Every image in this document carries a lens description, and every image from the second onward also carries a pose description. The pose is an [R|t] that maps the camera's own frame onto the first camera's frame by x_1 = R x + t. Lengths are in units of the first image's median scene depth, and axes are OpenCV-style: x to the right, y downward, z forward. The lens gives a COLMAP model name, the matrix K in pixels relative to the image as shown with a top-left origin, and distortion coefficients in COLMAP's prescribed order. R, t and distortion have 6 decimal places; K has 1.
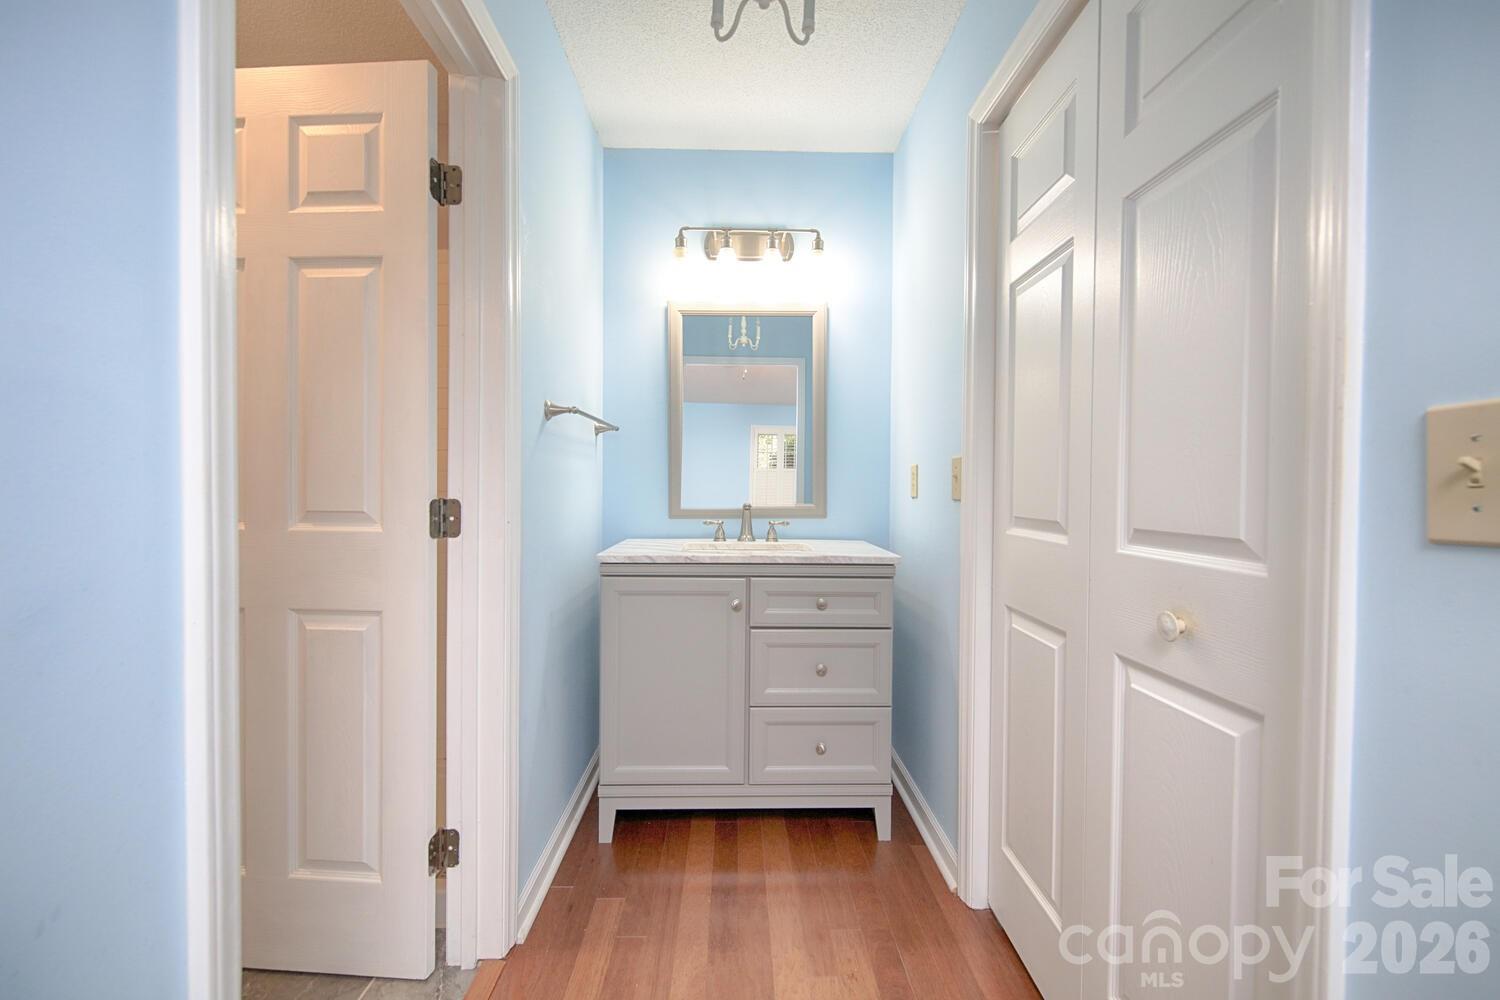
lens RADIAL K [[622.1, 0, 750.0], [0, 622.1, 500.0], [0, 0, 1]] dist [0.001426, -0.000077]
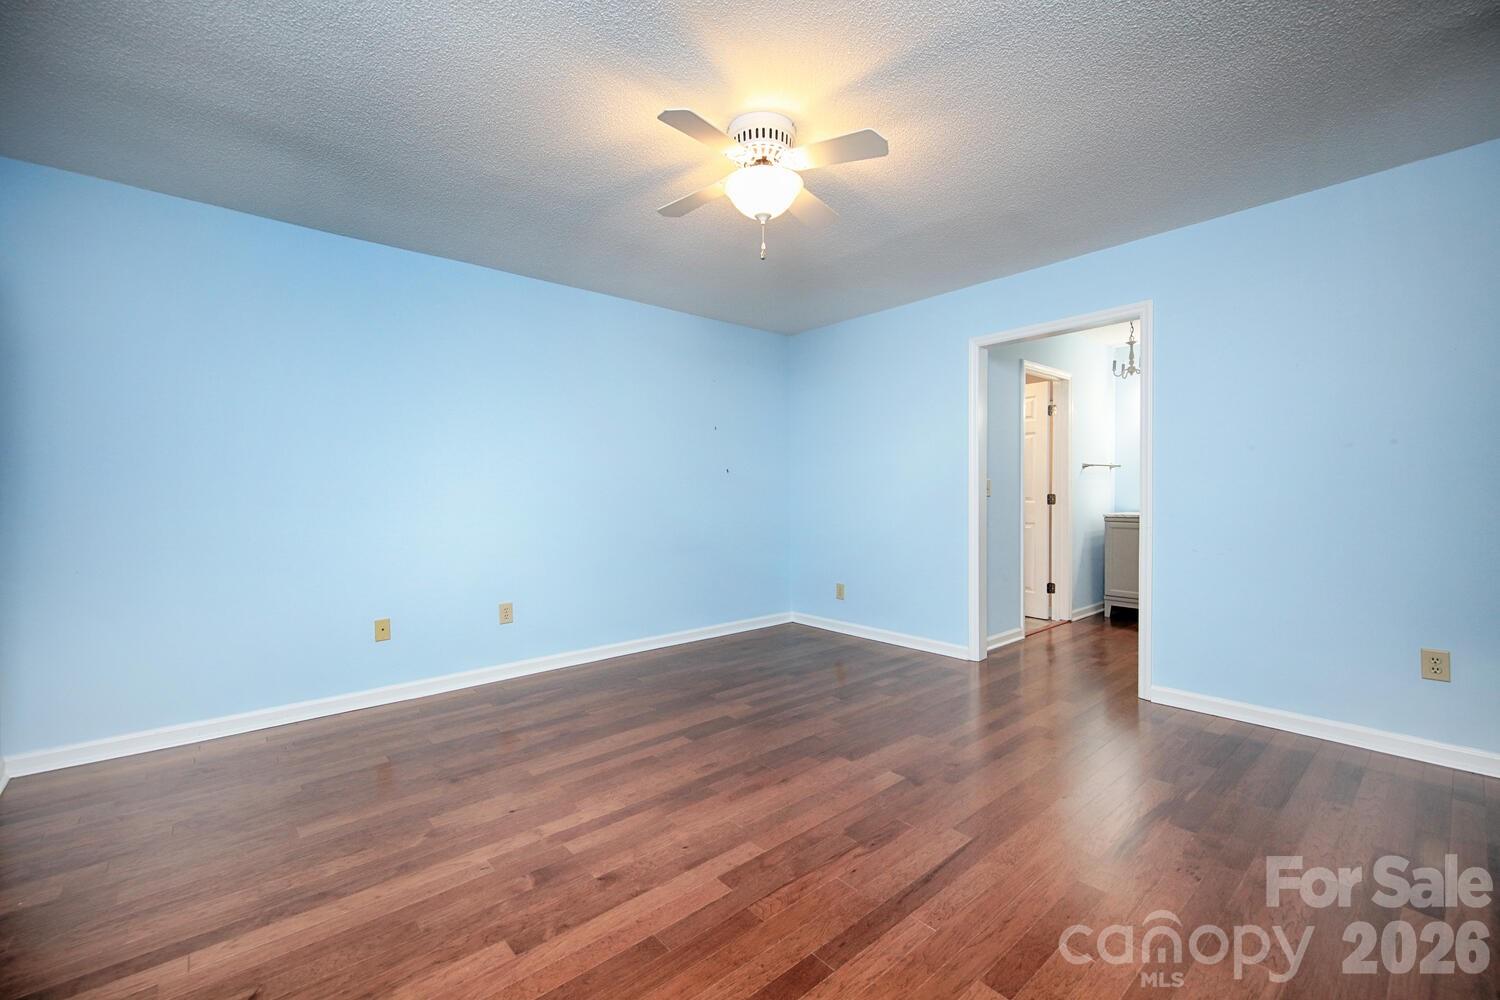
lens RADIAL K [[613.2, 0, 726.8], [0, 613.2, 499.0], [0, 0, 1]] dist [0.002102, 0.000077]
pose [[0.625345, -0.001022, -0.780347, 0.860242], [-0.007048, 0.999951, -0.006958, 0.051075], [0.780316, 0.009851, 0.625307, -2.085538]]
